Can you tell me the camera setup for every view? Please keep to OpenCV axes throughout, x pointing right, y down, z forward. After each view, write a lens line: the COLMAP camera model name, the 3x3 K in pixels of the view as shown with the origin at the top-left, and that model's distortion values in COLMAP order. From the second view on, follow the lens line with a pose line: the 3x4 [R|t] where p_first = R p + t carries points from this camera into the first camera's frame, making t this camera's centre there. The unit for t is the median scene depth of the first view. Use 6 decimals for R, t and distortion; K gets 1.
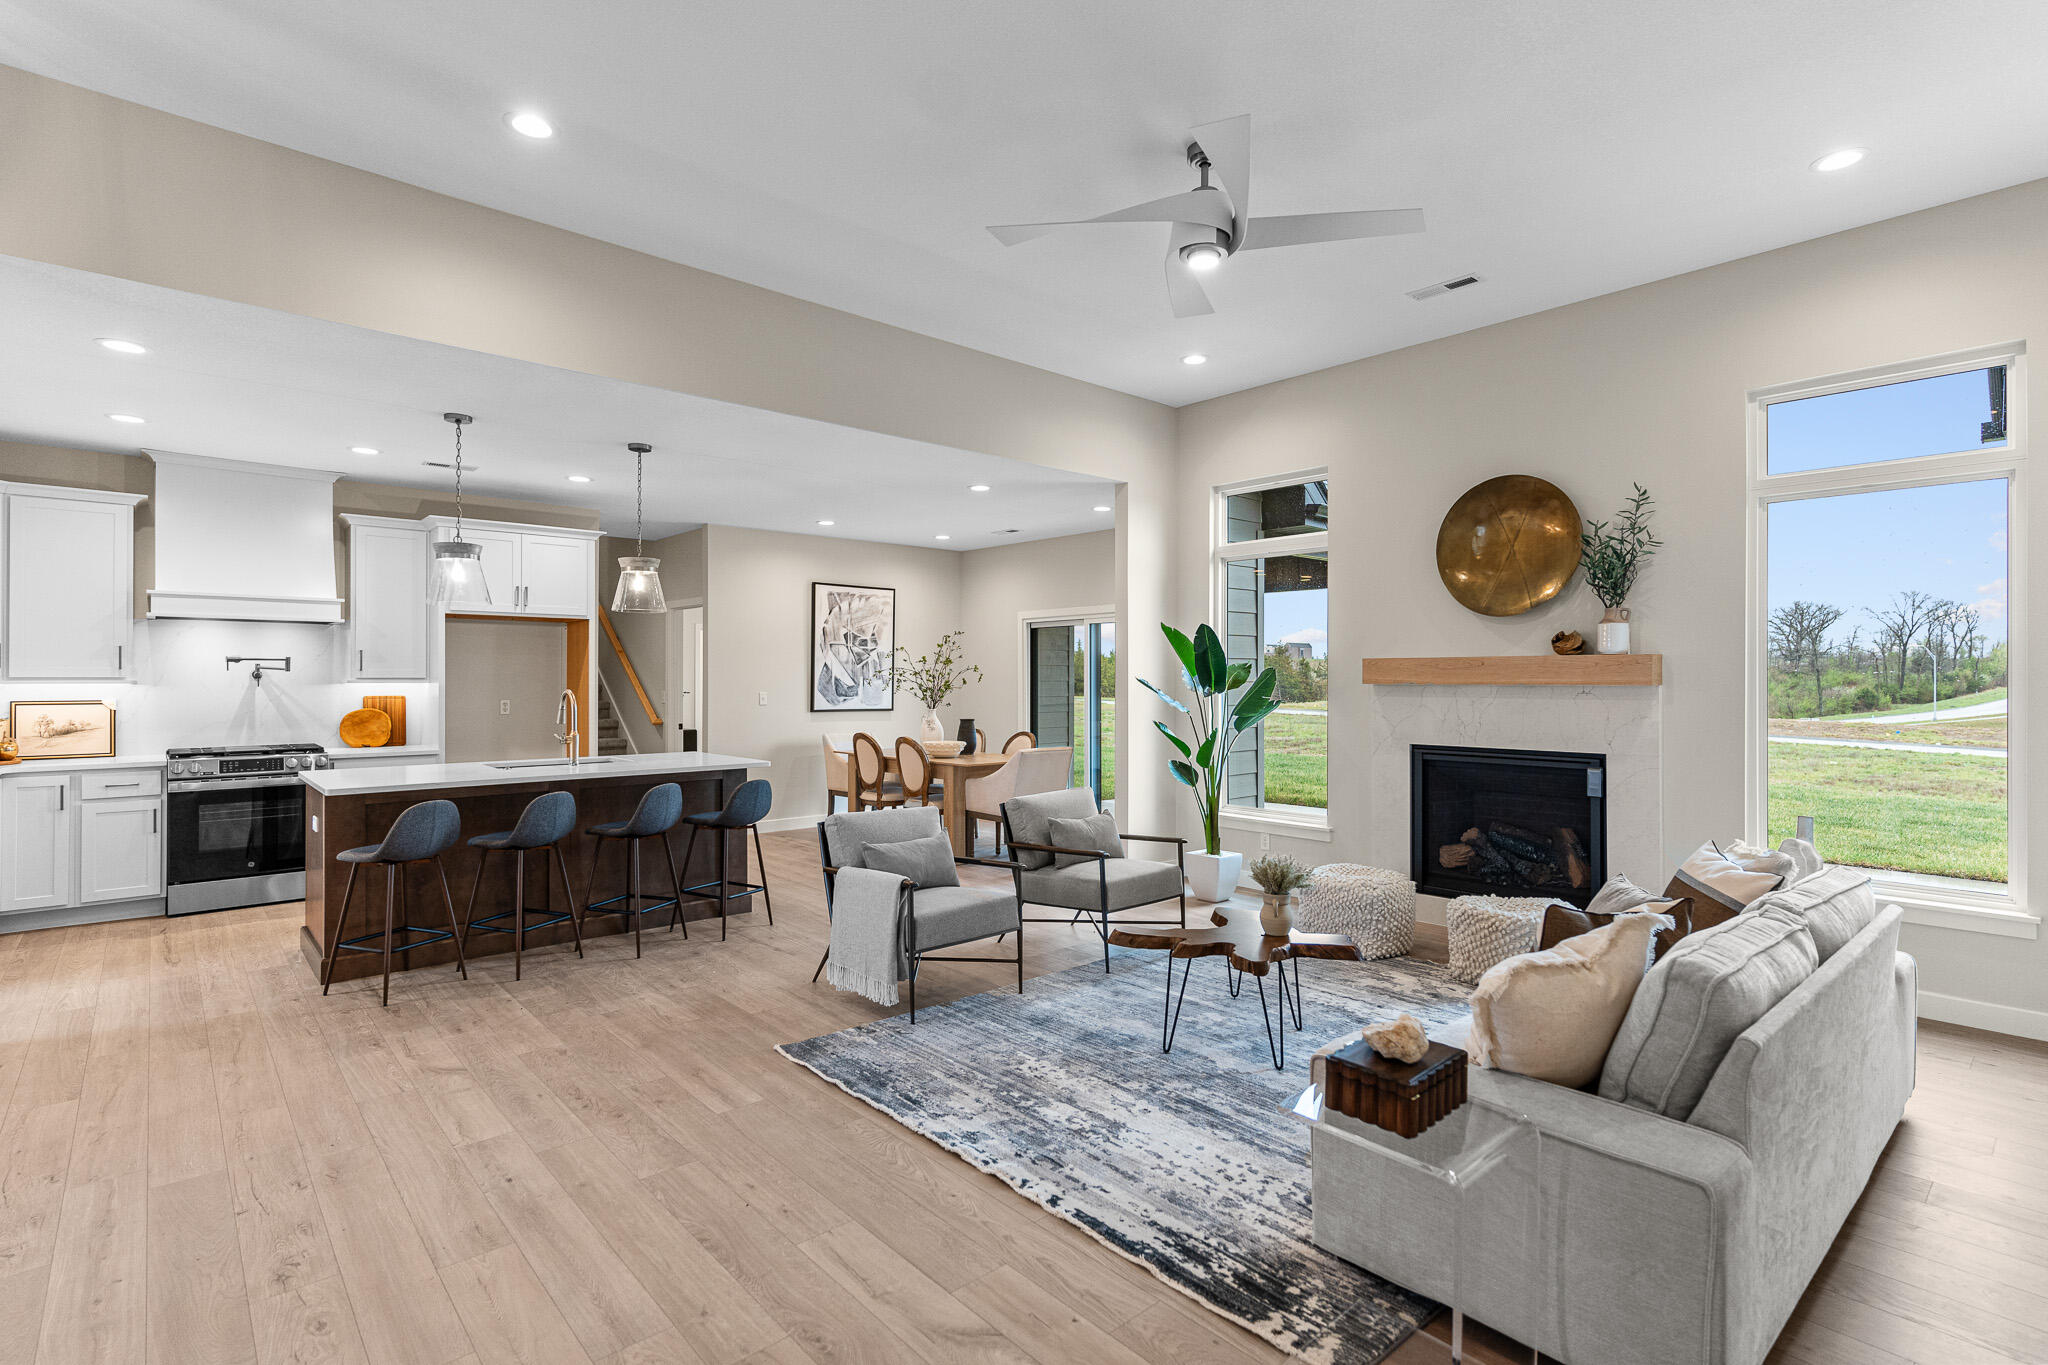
lens RADIAL K [[973.8, 0, 1028.7], [0, 973.8, 677.9], [0, 0, 1]] dist [-0.000541, 0.002593]
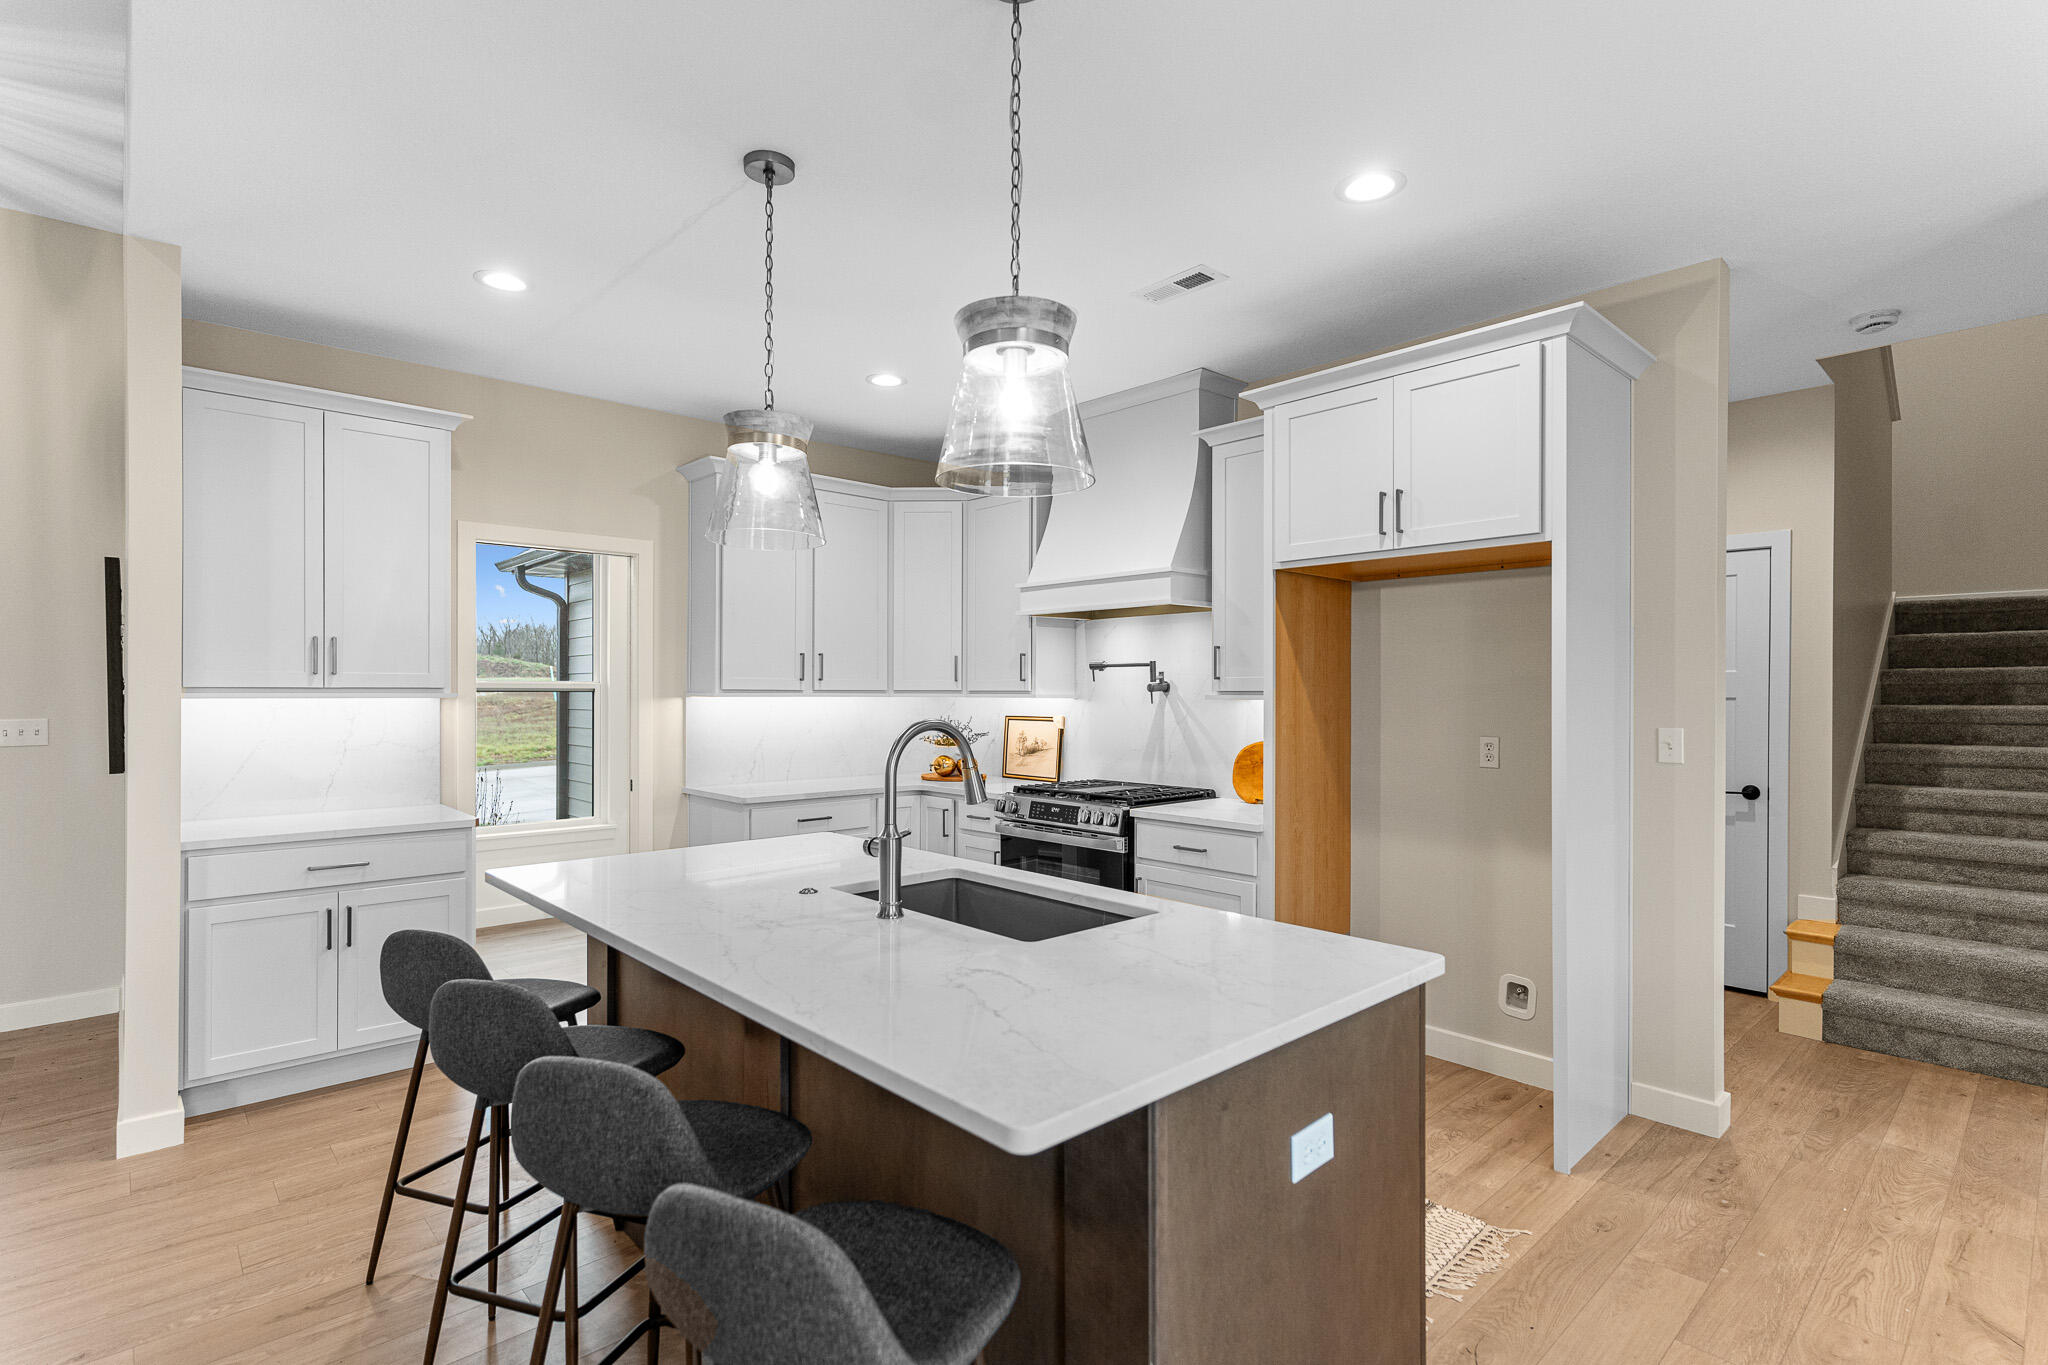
lens RADIAL K [[973.8, 0, 1003.8], [0, 973.8, 698.6], [0, 0, 1]] dist [-0.000541, 0.002593]
pose [[0.003330, 0.006639, -0.999972, -0.101904], [-0.003468, 0.999972, 0.006627, 0.001388], [0.999988, 0.003445, 0.003353, 1.214728]]
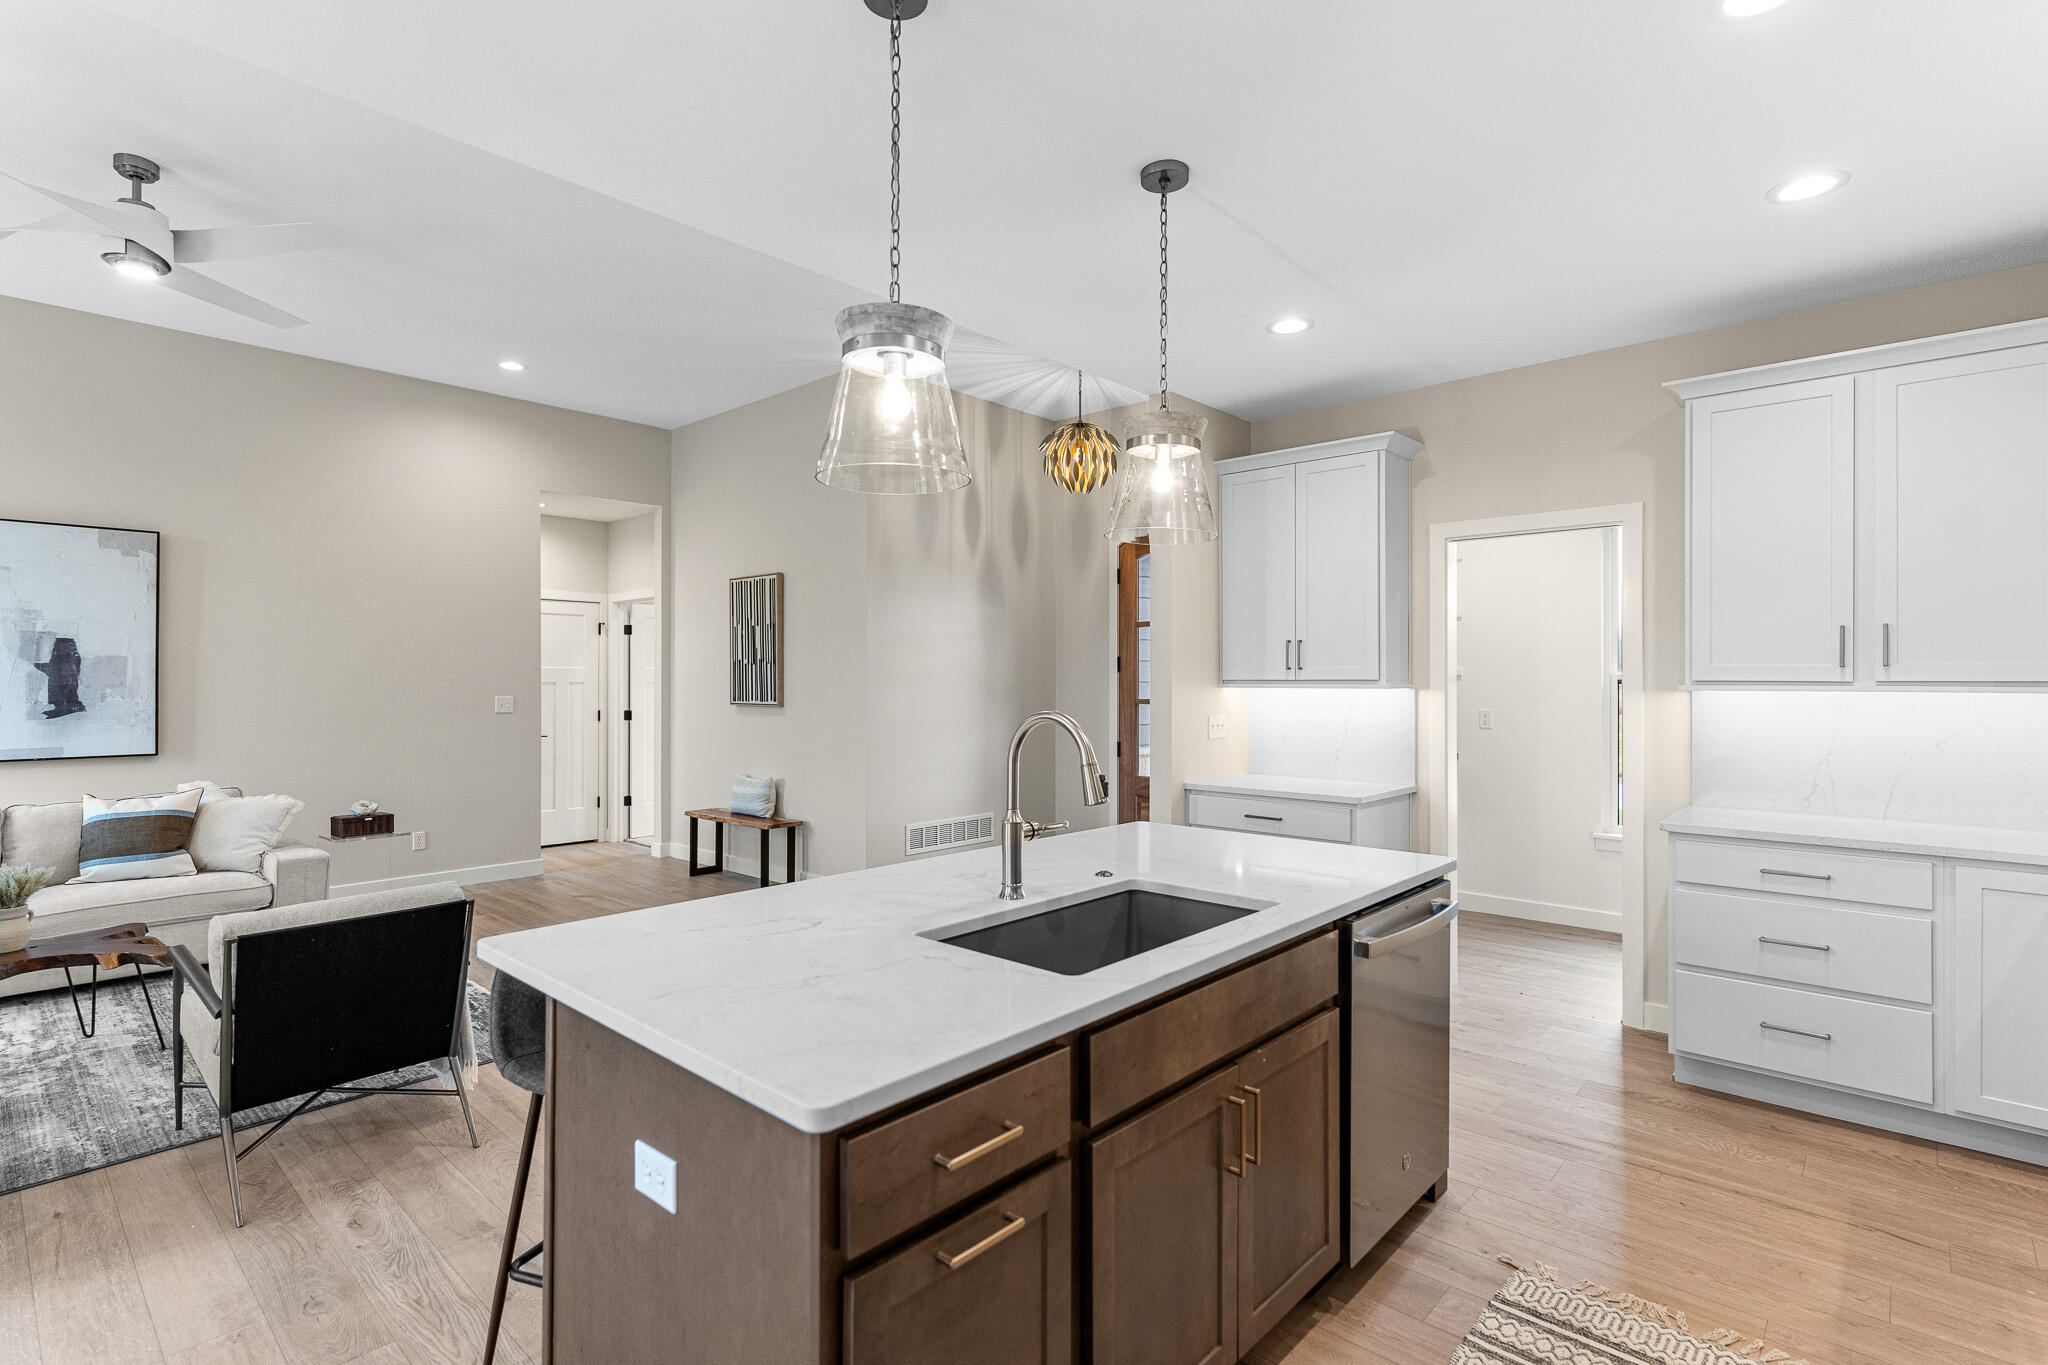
lens RADIAL K [[973.8, 0, 1029.1], [0, 973.8, 676.1], [0, 0, 1]] dist [-0.000541, 0.002593]
pose [[-0.994858, -0.002760, -0.101243, -0.498872], [-0.002115, 0.999977, -0.006478, 0.002380], [0.101259, -0.006231, -0.994841, 1.611957]]
